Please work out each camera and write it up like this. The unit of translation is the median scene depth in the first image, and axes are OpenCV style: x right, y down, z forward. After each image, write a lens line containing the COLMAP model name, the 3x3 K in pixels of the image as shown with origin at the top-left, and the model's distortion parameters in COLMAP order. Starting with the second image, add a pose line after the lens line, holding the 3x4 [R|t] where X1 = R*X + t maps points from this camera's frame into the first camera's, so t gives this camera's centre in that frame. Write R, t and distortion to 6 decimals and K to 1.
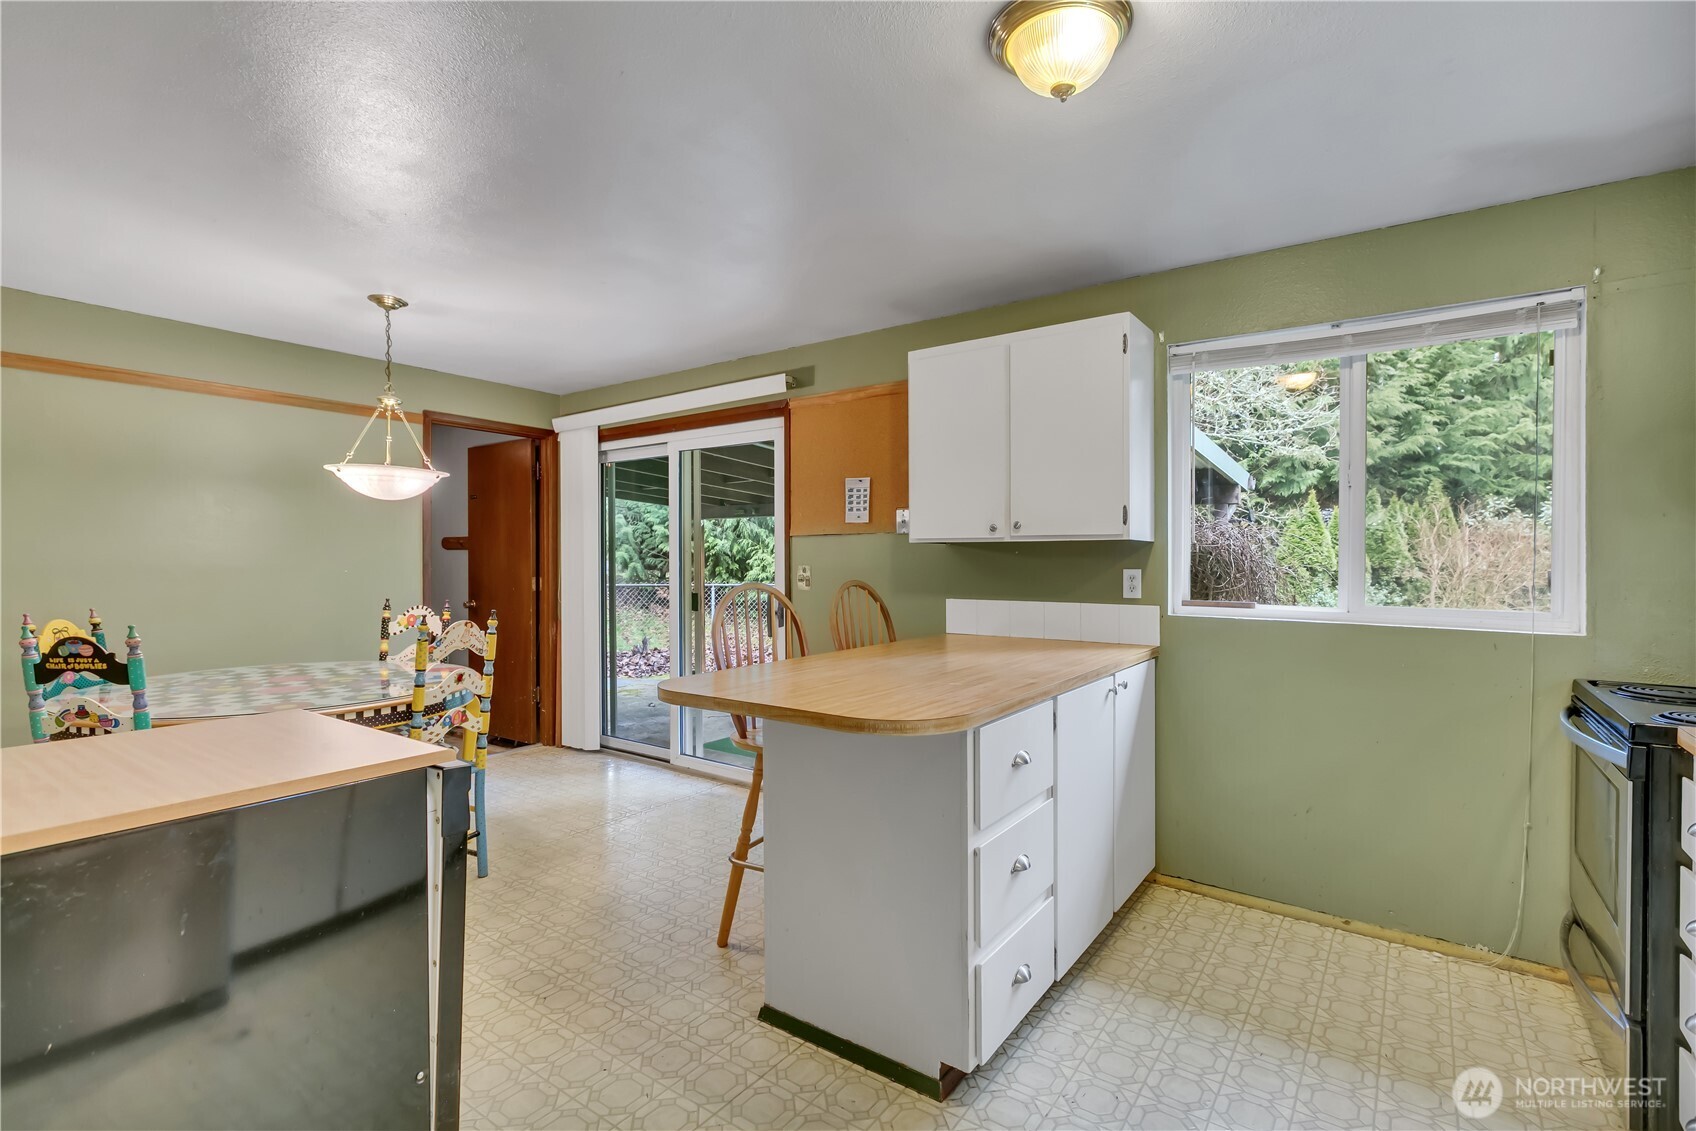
lens RADIAL K [[772.1, 0, 843.9], [0, 772.1, 579.0], [0, 0, 1]] dist [0.002356, 0.000017]
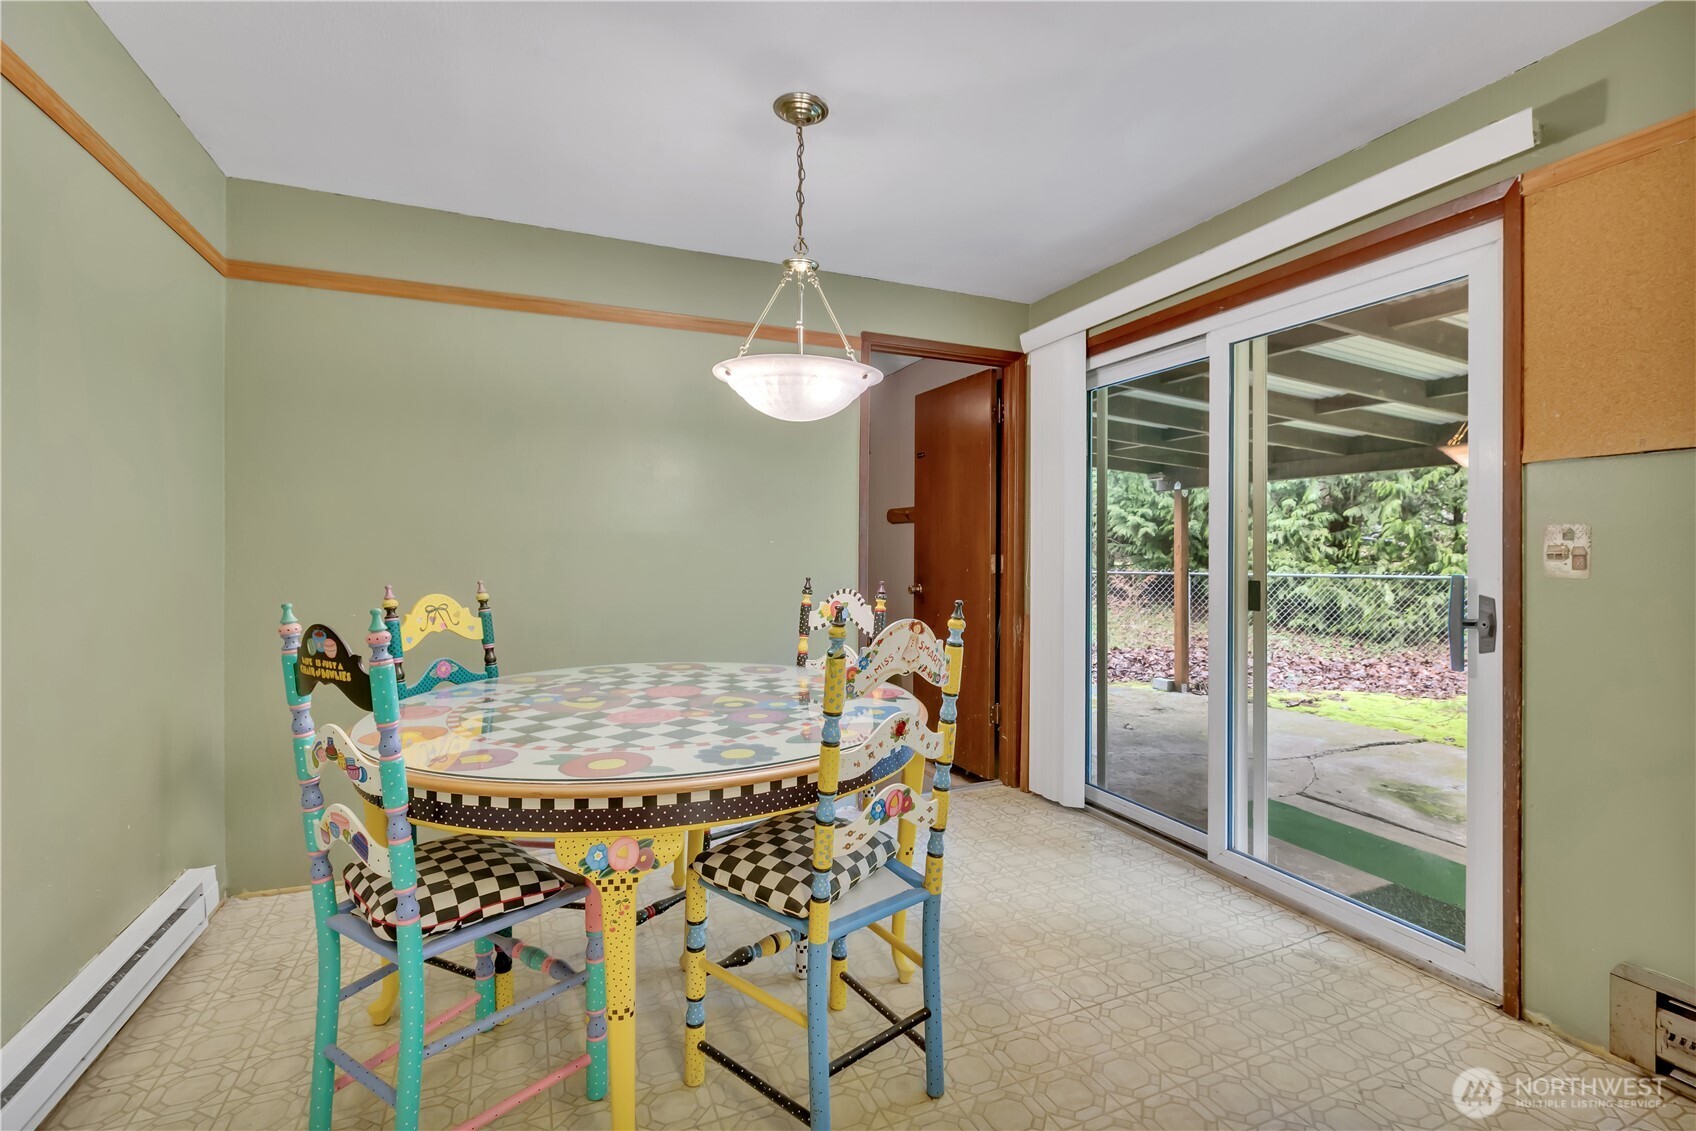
lens RADIAL K [[757.8, 0, 853.3], [0, 757.8, 542.4], [0, 0, 1]] dist [0.004648, 0.000447]
pose [[0.859287, -0.004442, -0.511475, -0.165065], [-0.013189, 0.999437, -0.030838, 0.011542], [0.511324, 0.033244, 0.858745, 0.349513]]
